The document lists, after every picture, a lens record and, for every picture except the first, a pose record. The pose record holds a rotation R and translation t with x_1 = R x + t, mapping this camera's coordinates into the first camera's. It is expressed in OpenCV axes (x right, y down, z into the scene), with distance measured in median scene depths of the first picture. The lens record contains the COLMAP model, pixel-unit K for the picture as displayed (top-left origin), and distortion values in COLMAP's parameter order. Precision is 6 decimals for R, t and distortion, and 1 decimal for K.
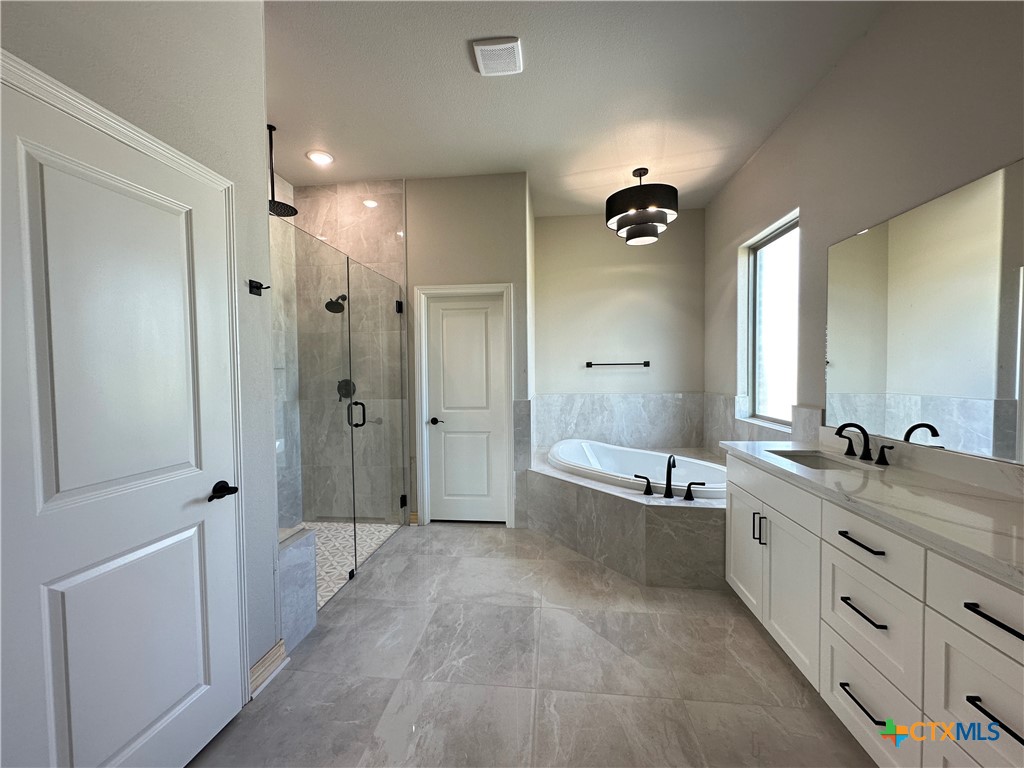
lens RADIAL K [[409.9, 0, 514.9], [0, 409.9, 384.1], [0, 0, 1]] dist [-0.001962, 0.000936]
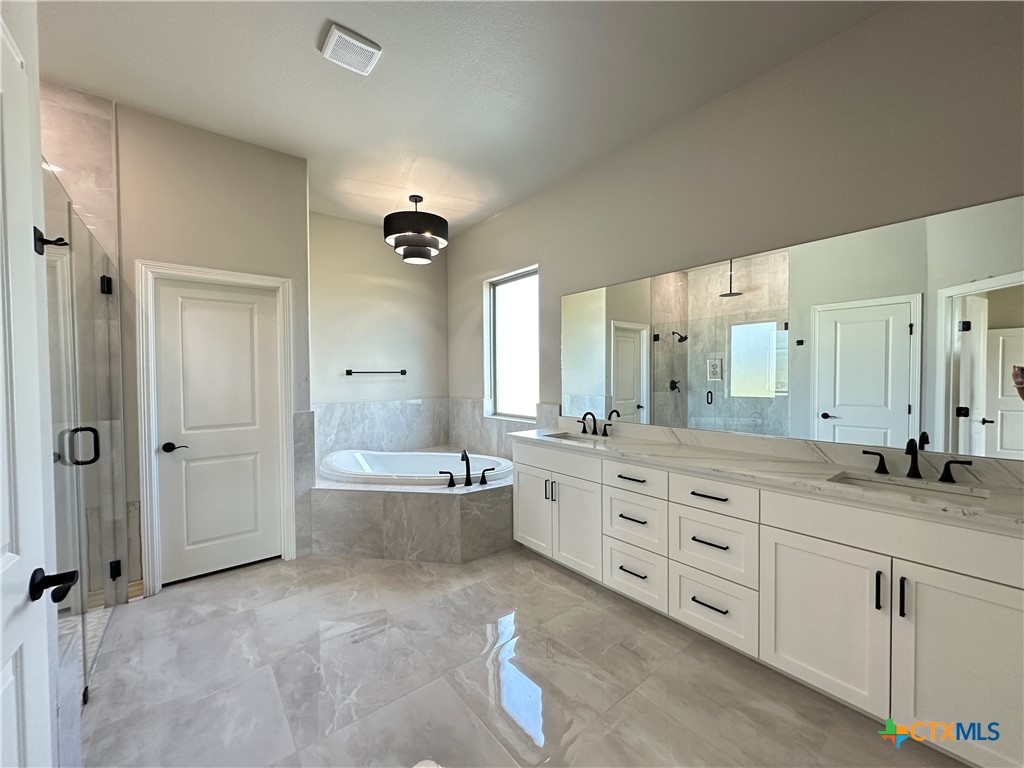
lens RADIAL K [[409.9, 0, 511.3], [0, 409.9, 384.2], [0, 0, 1]] dist [-0.001962, 0.000936]
pose [[0.709738, -0.009176, 0.704406, -0.305070], [0.021830, 0.999721, -0.008972, -0.003105], [-0.704127, 0.021745, 0.709741, 0.050772]]
